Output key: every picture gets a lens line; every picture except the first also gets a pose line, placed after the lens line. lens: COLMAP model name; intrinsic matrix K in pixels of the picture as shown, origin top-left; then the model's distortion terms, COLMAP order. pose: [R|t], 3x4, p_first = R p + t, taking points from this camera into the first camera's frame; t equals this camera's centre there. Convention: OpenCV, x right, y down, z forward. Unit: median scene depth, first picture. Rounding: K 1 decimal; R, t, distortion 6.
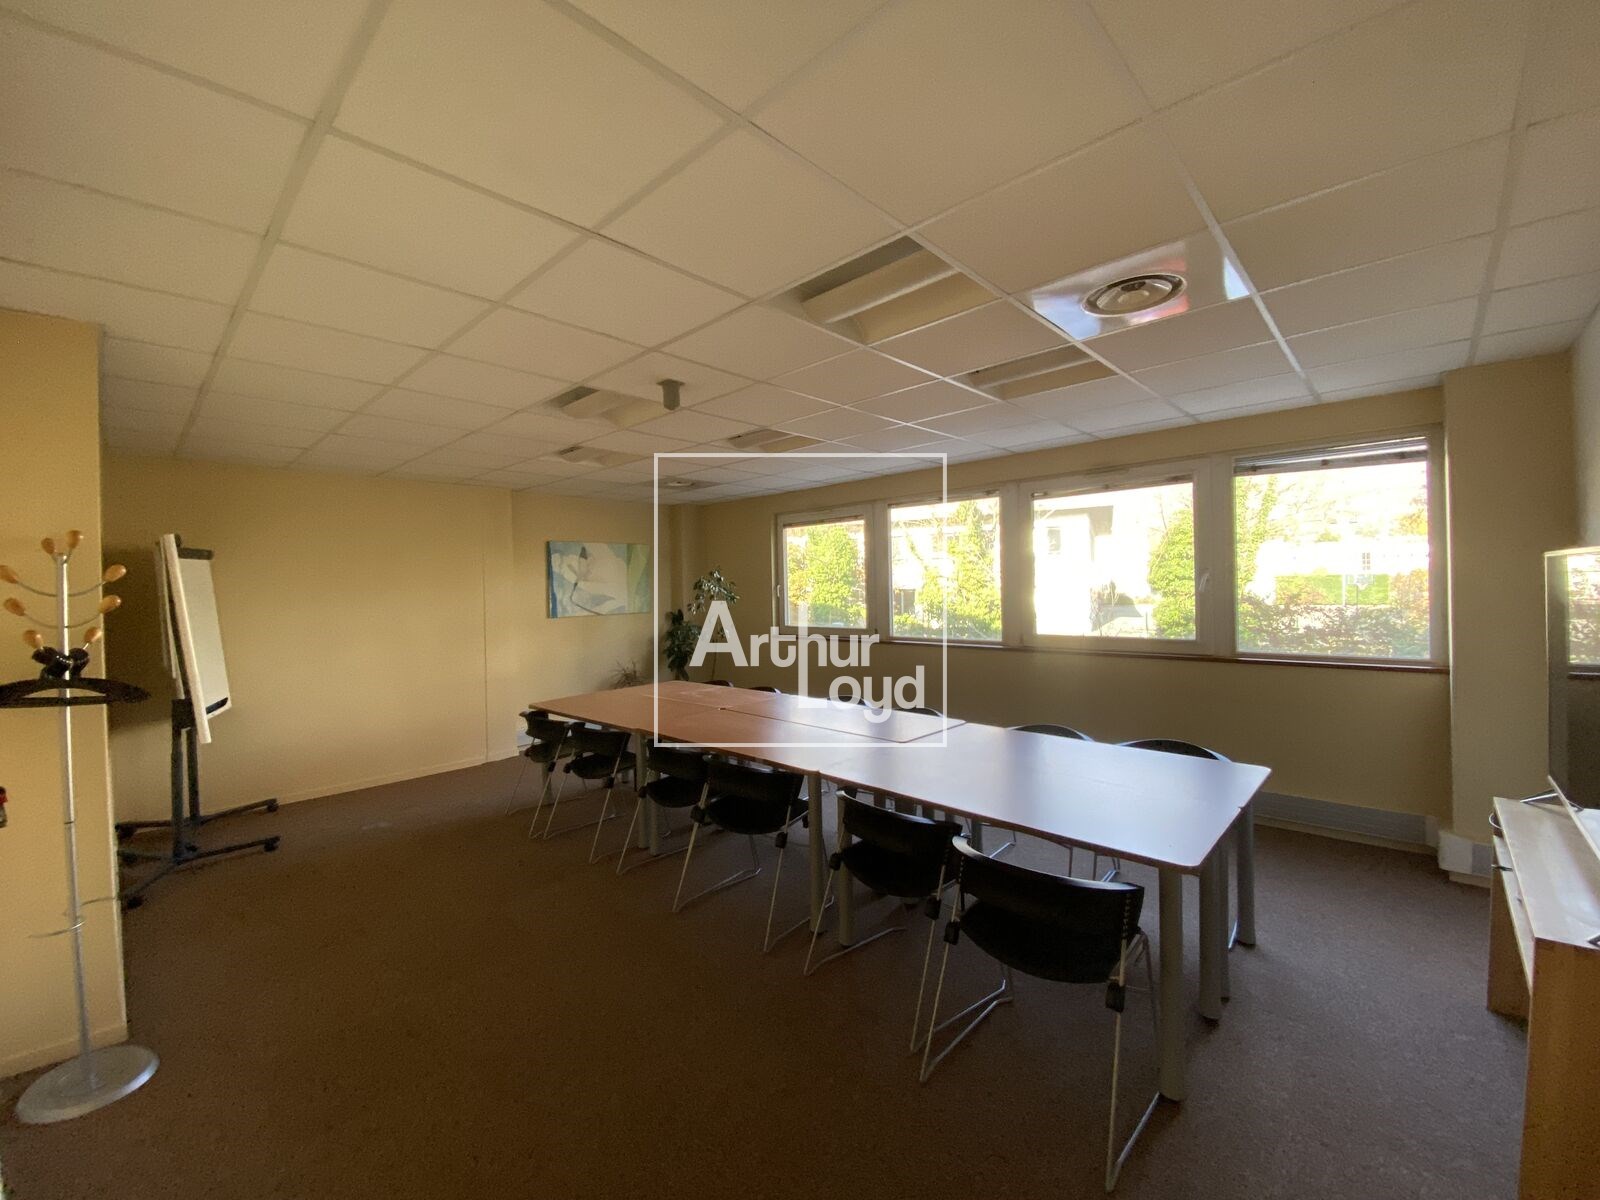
lens RADIAL K [[642.3, 0, 800.0], [0, 642.3, 600.0], [0, 0, 1]] dist [-0.000344, -0.000007]
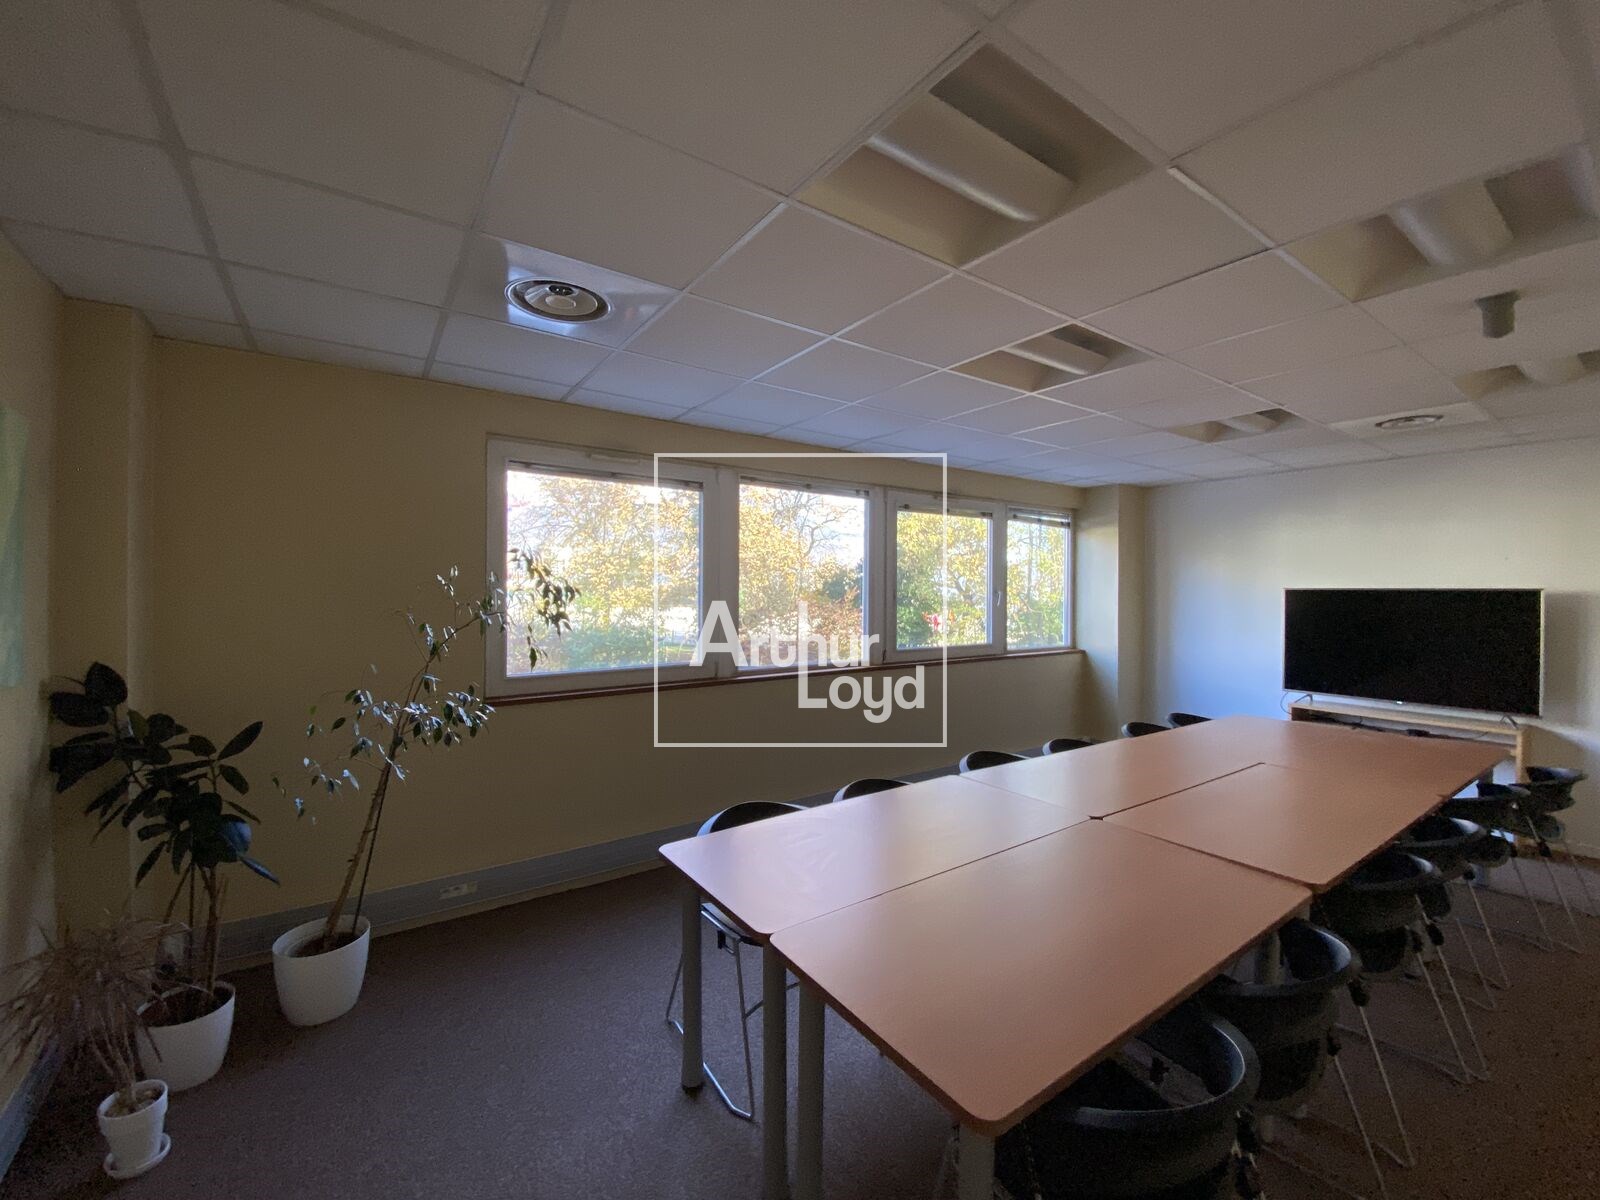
lens RADIAL K [[644.5, 0, 800.0], [0, 644.5, 600.0], [0, 0, 1]] dist [-0.029708, -0.000344]
pose [[0.193490, -0.004050, 0.981094, -0.673442], [0.001551, 0.999991, 0.003822, -0.026734], [-0.981101, 0.000782, 0.193495, 1.082726]]
